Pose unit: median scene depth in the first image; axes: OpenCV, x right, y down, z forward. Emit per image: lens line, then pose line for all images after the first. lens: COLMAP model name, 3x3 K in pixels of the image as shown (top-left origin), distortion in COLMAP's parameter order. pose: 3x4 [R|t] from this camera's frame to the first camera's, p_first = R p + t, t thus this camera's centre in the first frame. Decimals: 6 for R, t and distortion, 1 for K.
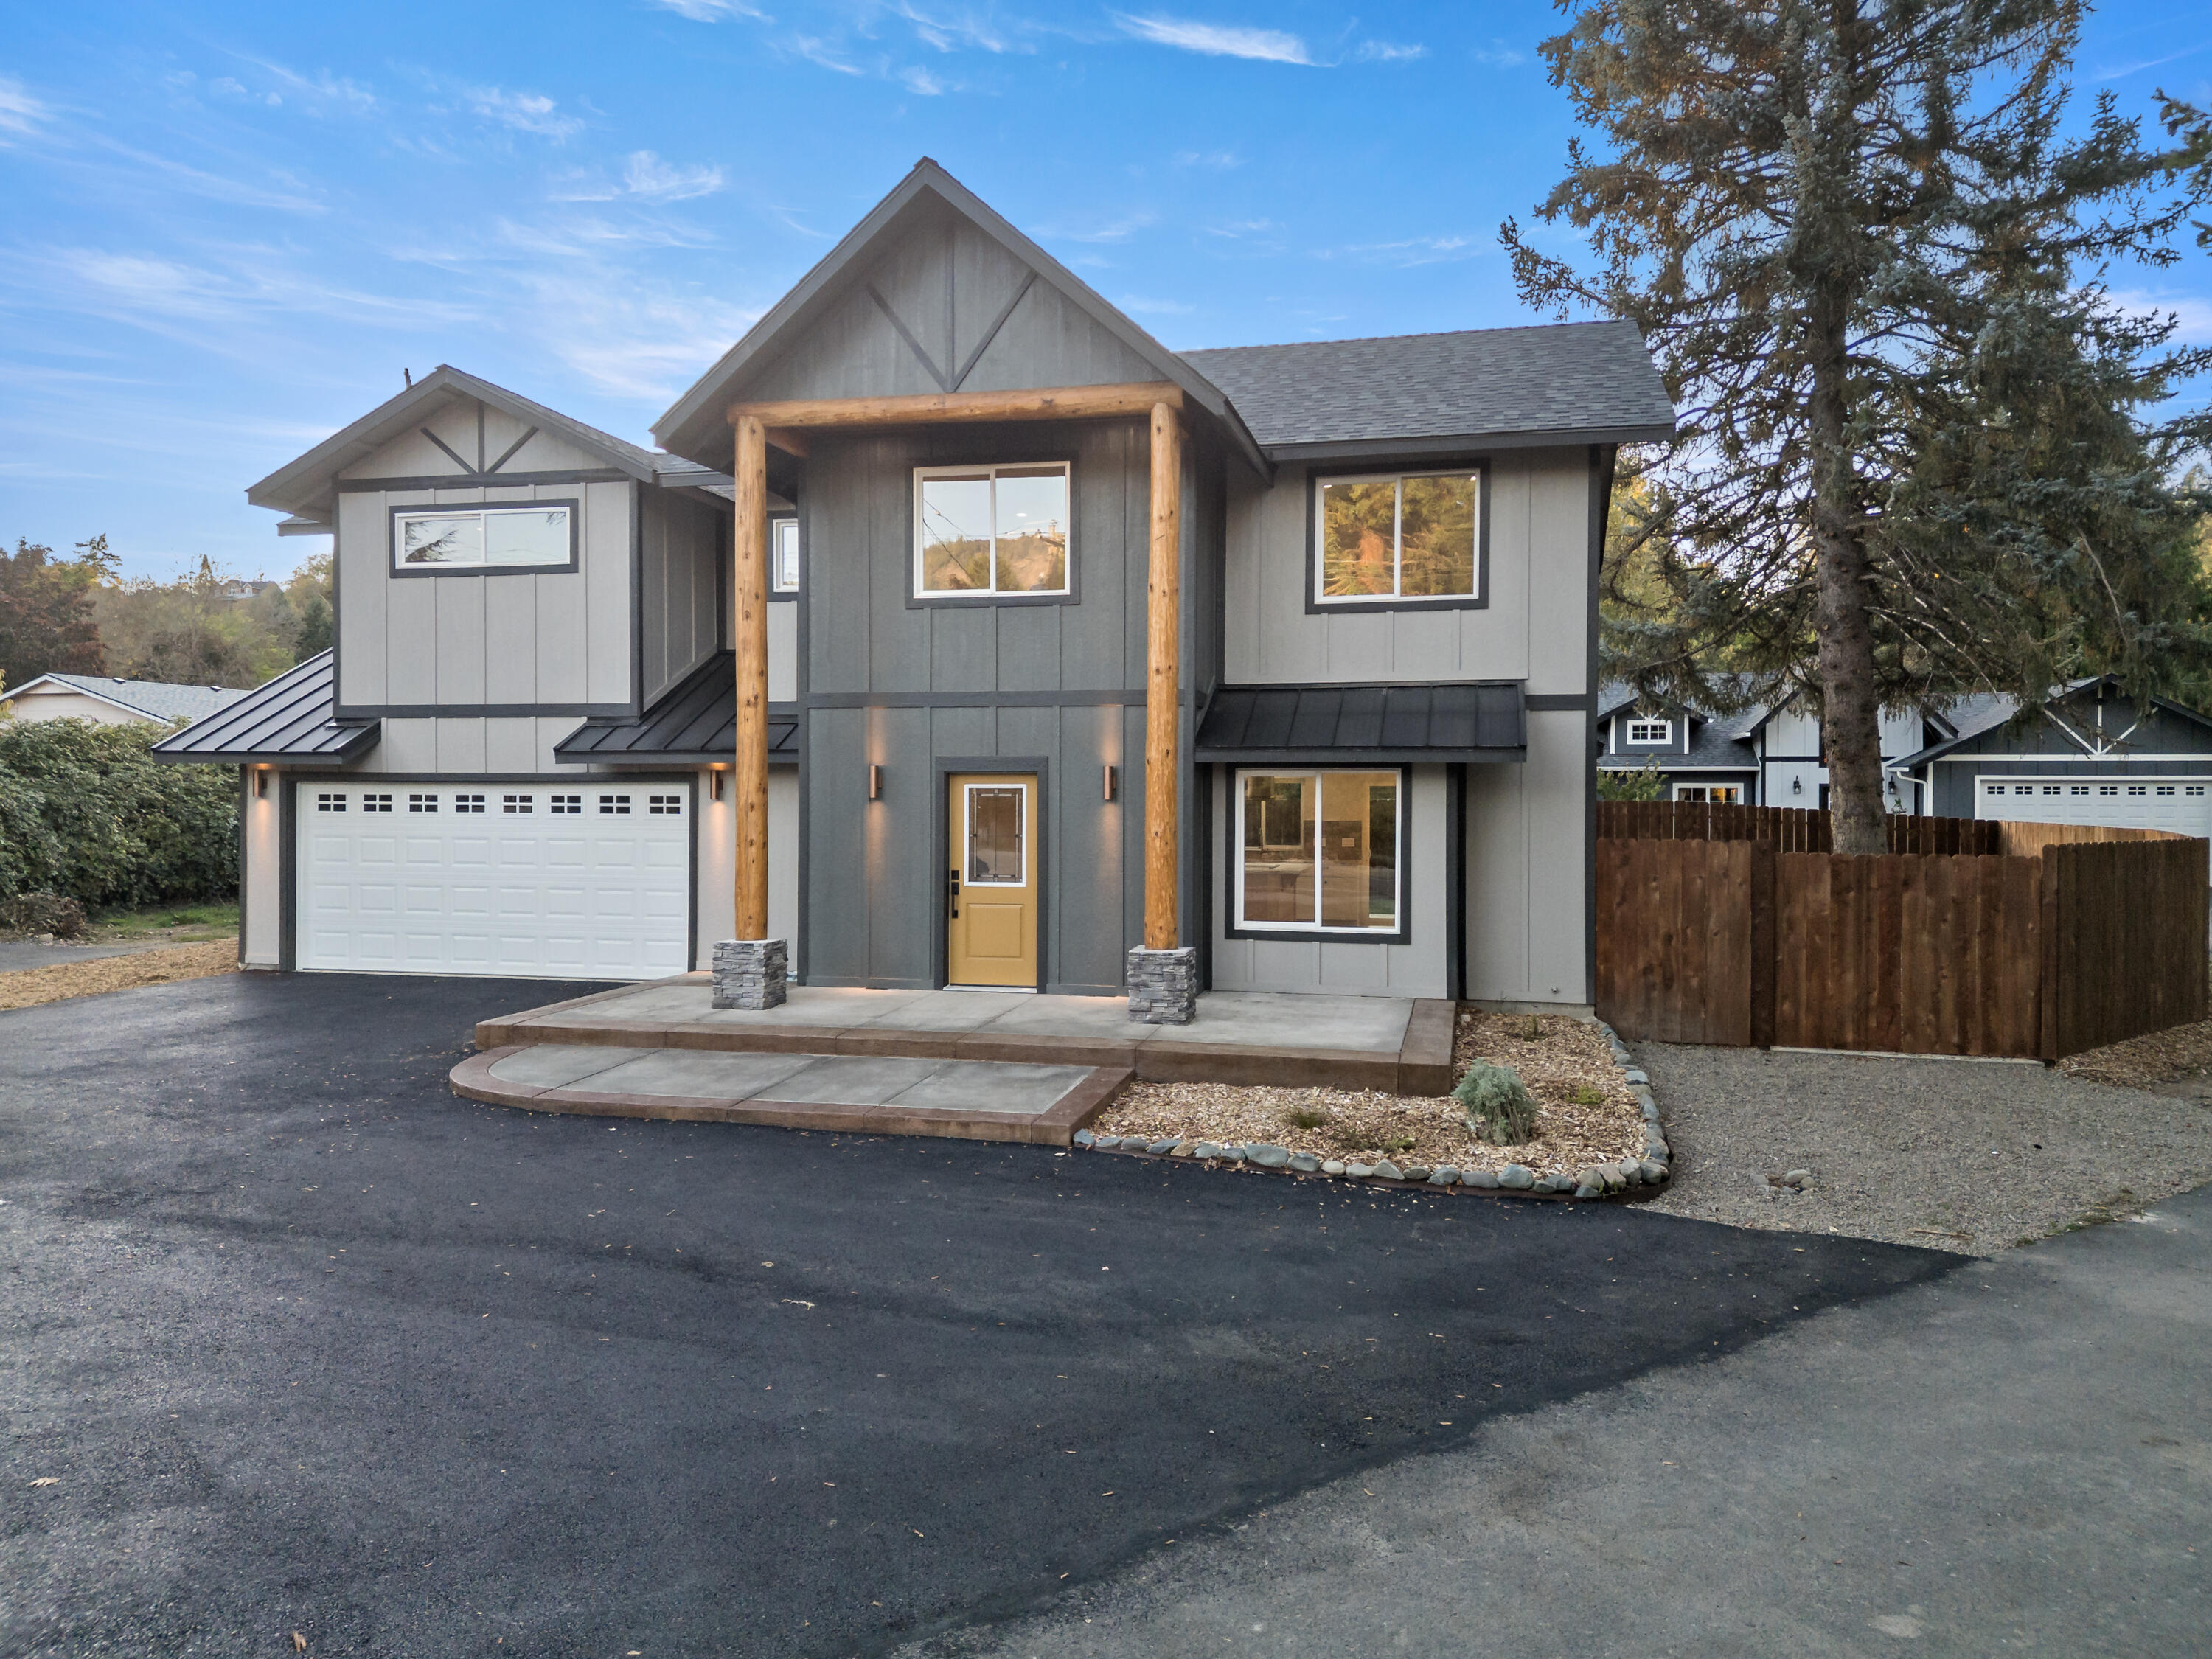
lens RADIAL K [[1557.9, 0, 1100.1], [0, 1557.9, 808.1], [0, 0, 1]] dist [0.071321, -0.066086]
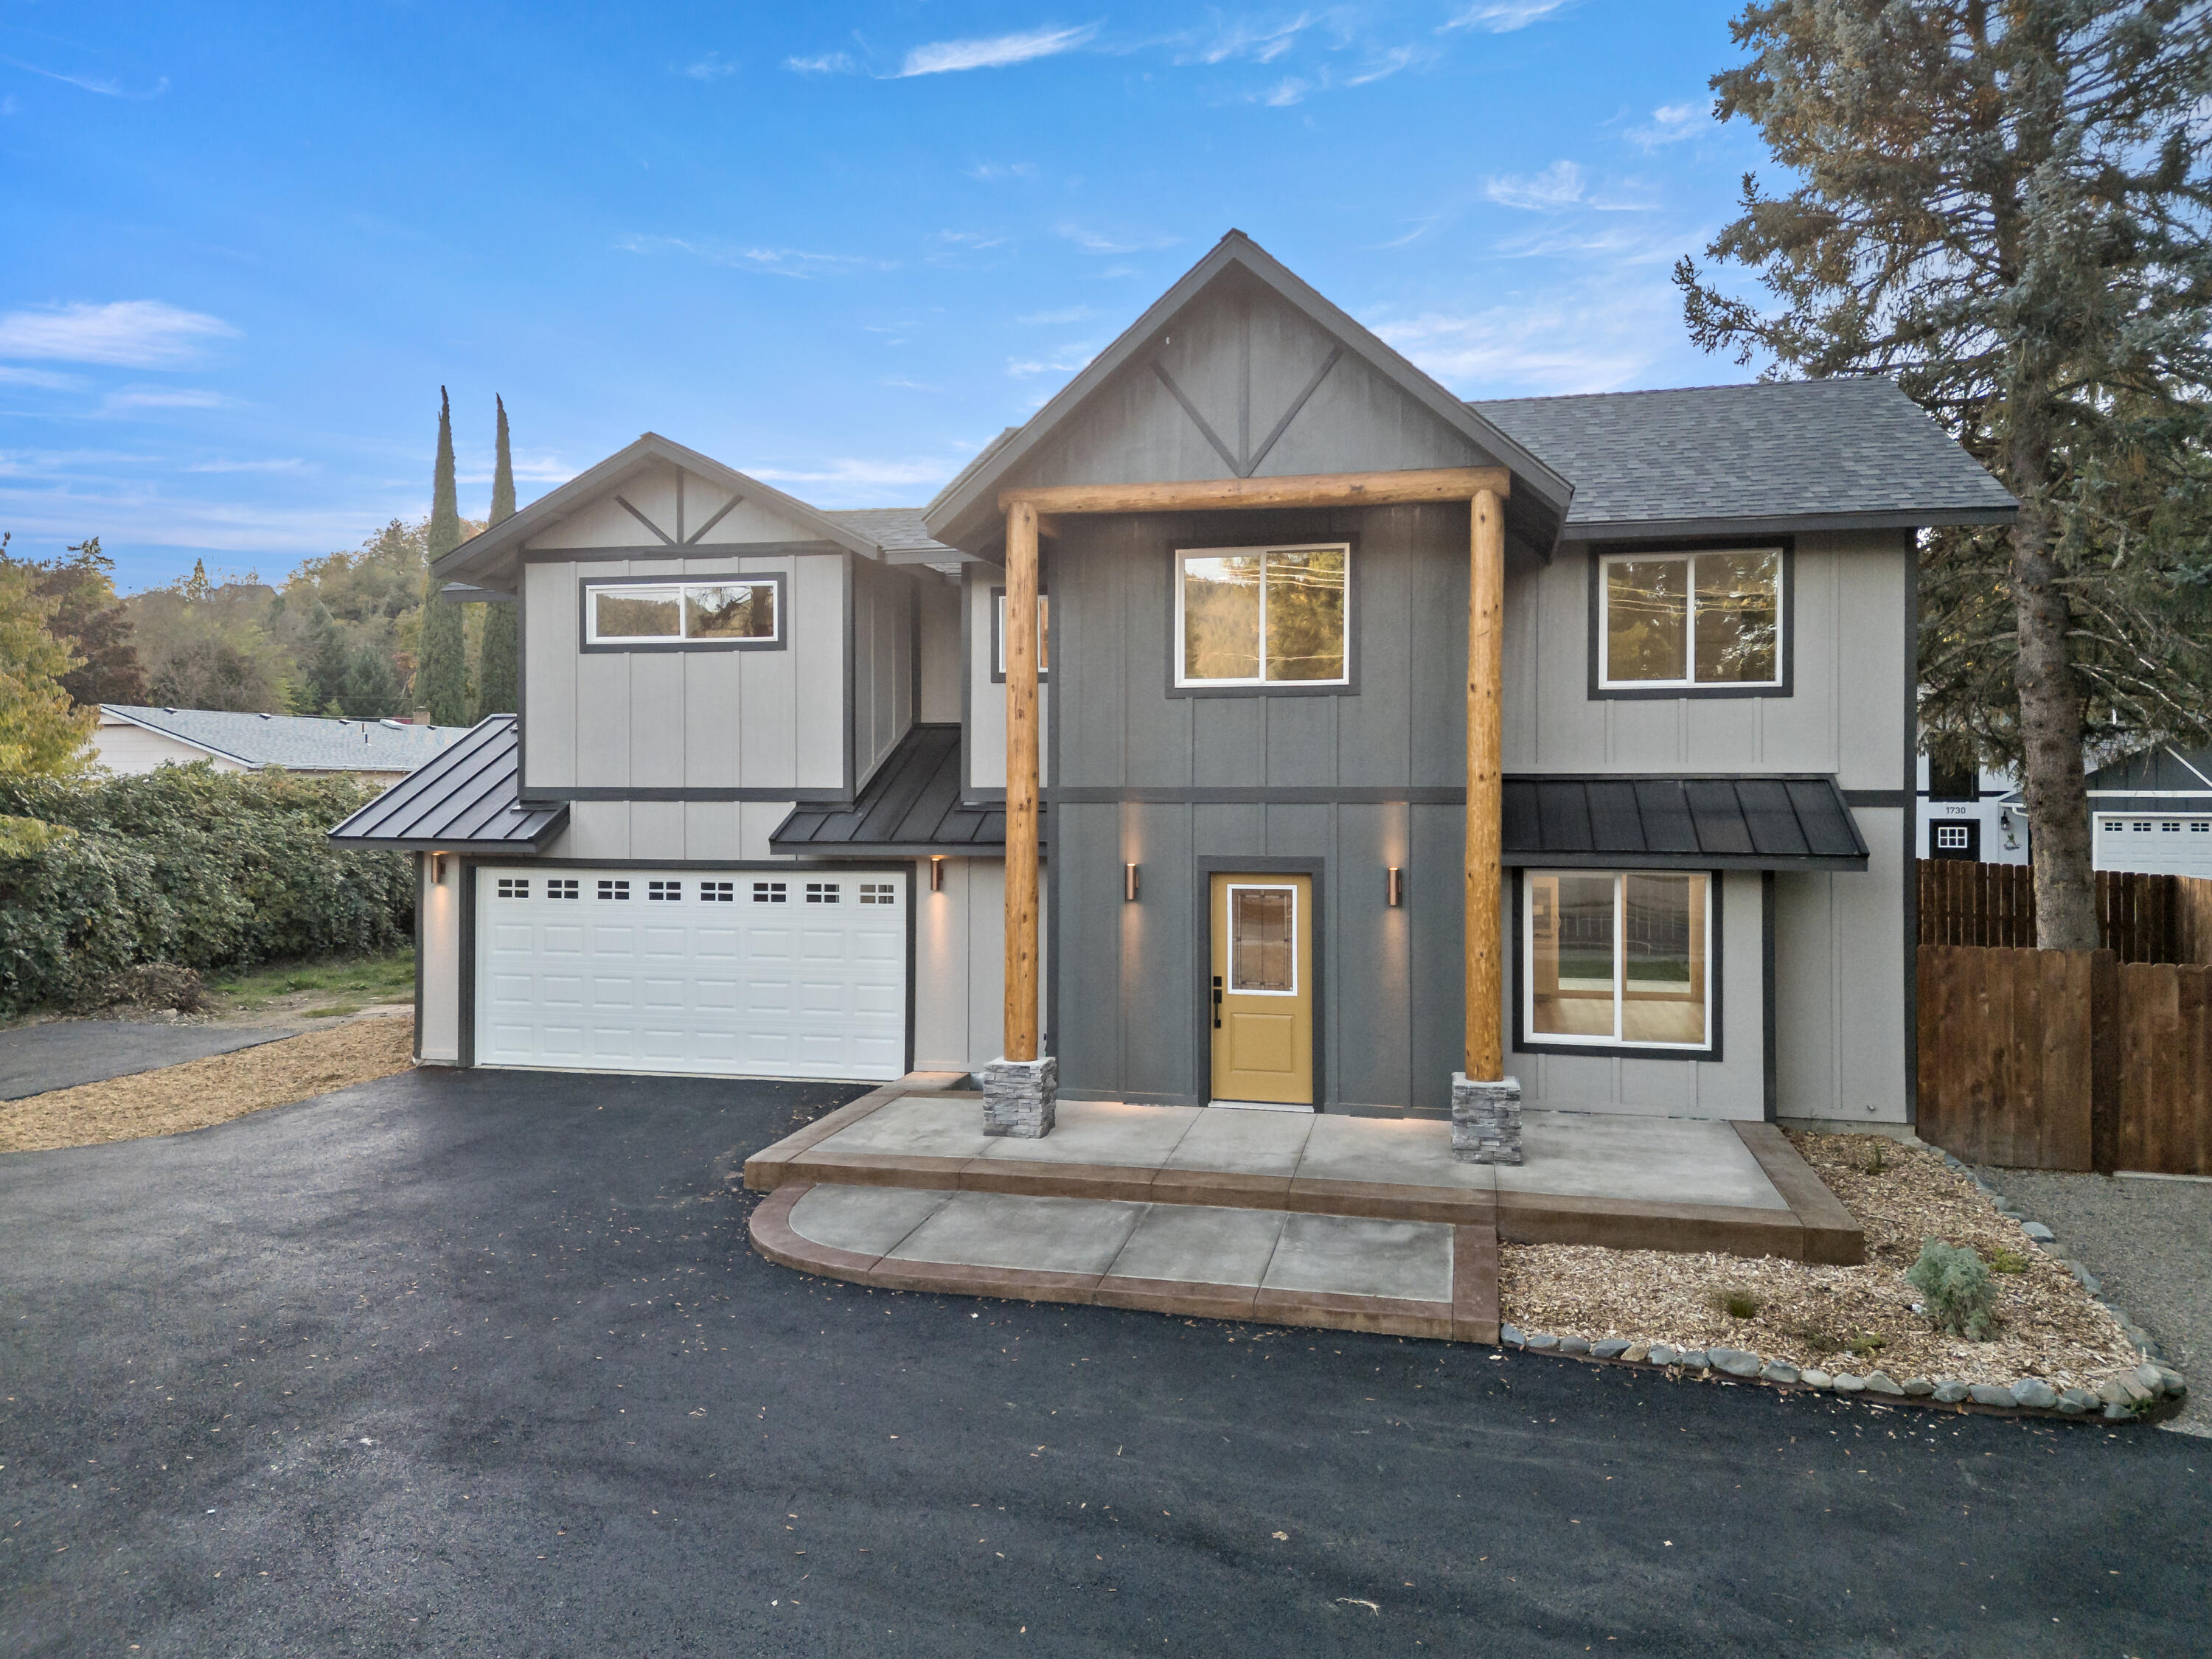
lens RADIAL K [[1561.2, 0, 1103.4], [0, 1561.2, 789.8], [0, 0, 1]] dist [0.070373, -0.065934]
pose [[0.999967, -0.001941, 0.007923, -0.149536], [0.002032, 0.999932, -0.011522, -0.054440], [-0.007900, 0.011537, 0.999902, 0.055004]]
